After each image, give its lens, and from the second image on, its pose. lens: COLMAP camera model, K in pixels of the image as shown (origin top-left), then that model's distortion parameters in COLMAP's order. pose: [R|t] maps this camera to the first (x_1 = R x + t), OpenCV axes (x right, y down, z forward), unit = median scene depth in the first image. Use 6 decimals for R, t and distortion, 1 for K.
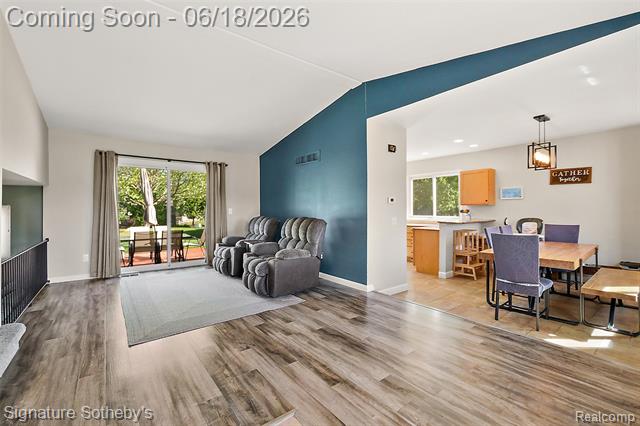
lens RADIAL K [[281.6, 0, 323.3], [0, 281.6, 209.5], [0, 0, 1]] dist [-0.006238, 0.002735]
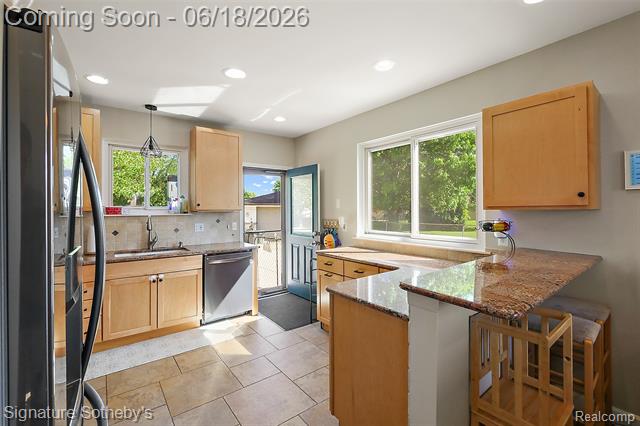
lens RADIAL K [[281.6, 0, 325.4], [0, 281.6, 209.1], [0, 0, 1]] dist [-0.006238, 0.002735]
pose [[0.999977, 0.002321, 0.006304, 0.354411], [-0.002304, 0.999994, -0.002670, -0.016498], [-0.006310, 0.002655, 0.999977, 0.797334]]
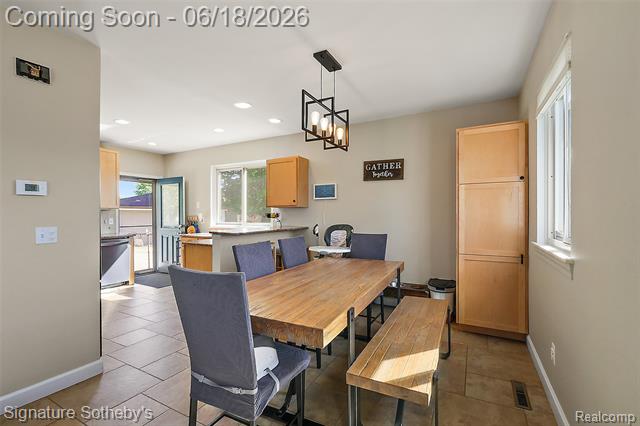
lens RADIAL K [[281.6, 0, 328.0], [0, 281.6, 215.8], [0, 0, 1]] dist [-0.006238, 0.002735]
pose [[0.911564, 0.002794, 0.411150, 0.403197], [-0.003205, 0.999995, 0.000310, 0.007226], [-0.411147, -0.001600, 0.911568, 0.337760]]
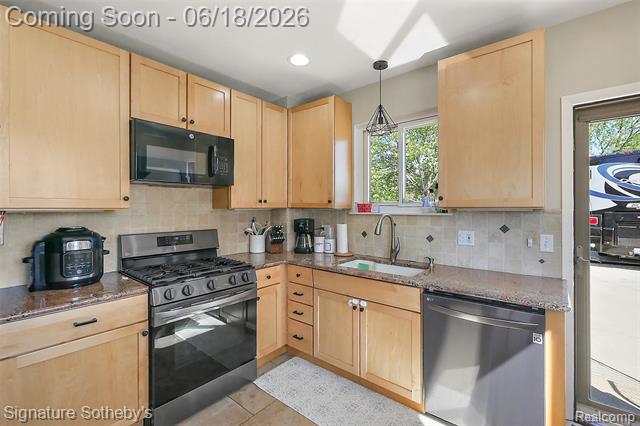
lens RADIAL K [[281.6, 0, 319.7], [0, 281.6, 209.5], [0, 0, 1]] dist [-0.006238, 0.002735]
pose [[0.203462, 0.012968, -0.978997, 0.394868], [0.002545, 0.999902, 0.013774, -0.018041], [0.979079, -0.005294, 0.203409, 1.229927]]
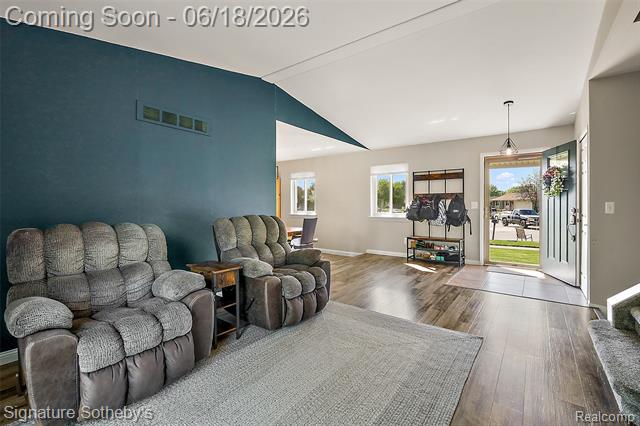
lens RADIAL K [[281.6, 0, 321.3], [0, 281.6, 209.0], [0, 0, 1]] dist [-0.006238, 0.002735]
pose [[-0.246483, -0.008914, 0.969106, -0.695383], [0.001722, 0.999952, 0.009636, 0.004177], [-0.969146, 0.004044, -0.246456, 0.823057]]
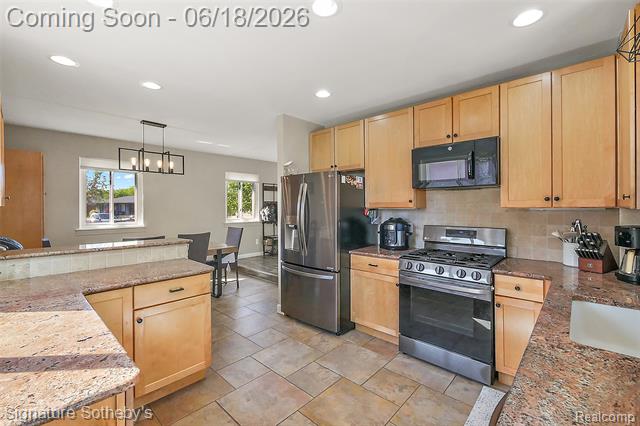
lens RADIAL K [[281.6, 0, 323.1], [0, 281.6, 207.9], [0, 0, 1]] dist [-0.006238, 0.002735]
pose [[-0.987213, 0.013234, -0.158853, 0.257550], [0.012320, 0.999901, 0.006736, -0.020084], [0.158927, 0.004693, -0.987279, 1.590079]]
